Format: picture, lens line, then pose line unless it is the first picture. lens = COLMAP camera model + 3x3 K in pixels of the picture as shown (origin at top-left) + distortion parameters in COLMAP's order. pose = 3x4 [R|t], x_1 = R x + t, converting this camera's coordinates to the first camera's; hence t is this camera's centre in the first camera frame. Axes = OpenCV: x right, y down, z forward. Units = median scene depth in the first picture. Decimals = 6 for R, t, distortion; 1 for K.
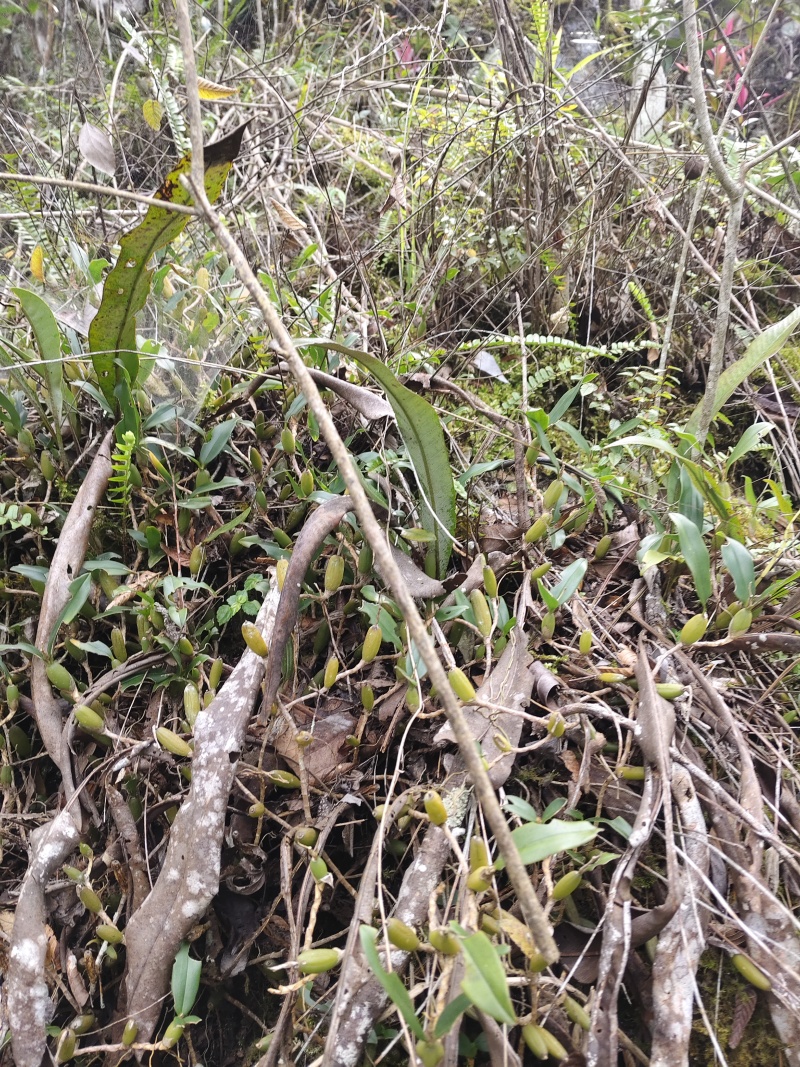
lens RADIAL K [[809.5, 0, 400.6], [0, 809.5, 534.9], [0, 0, 1]] dist [-0.011323, -0.014174]
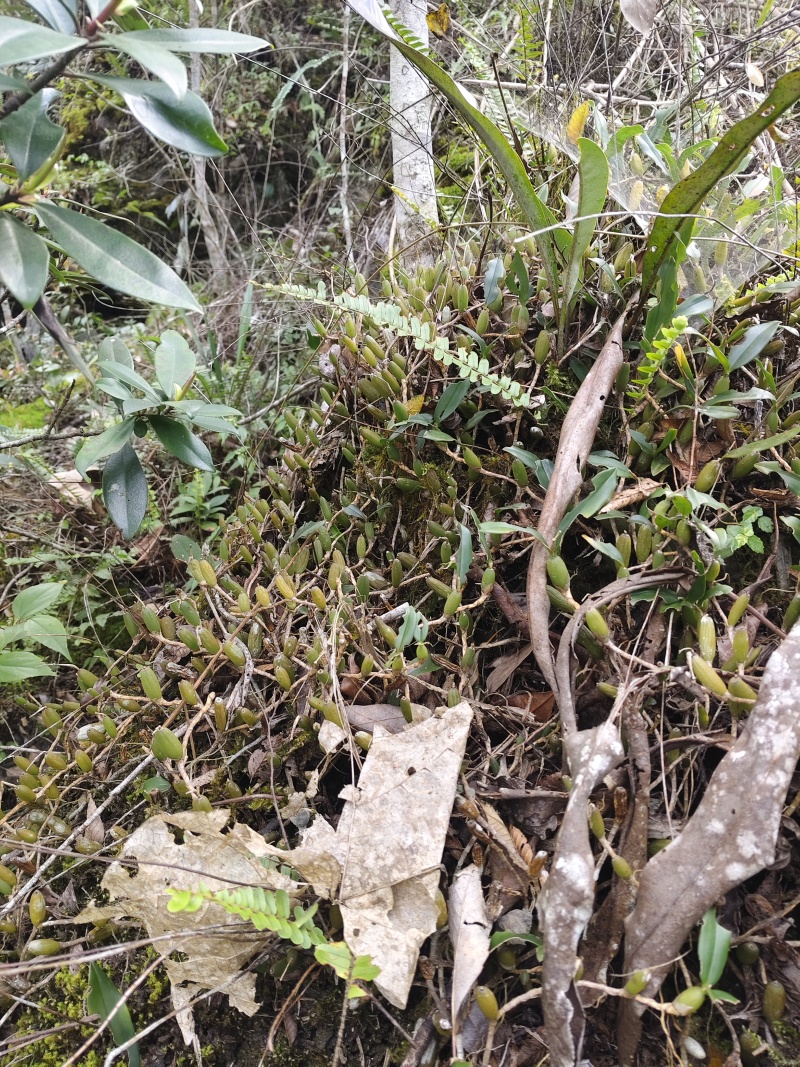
lens RADIAL K [[809.5, 0, 400.0], [0, 809.5, 531.8], [0, 0, 1]] dist [-0.011323, -0.014174]
pose [[0.934361, 0.205747, -0.290925, -0.306843], [-0.184432, 0.977827, 0.099198, 0.066069], [0.304884, -0.039031, 0.951590, 0.065103]]
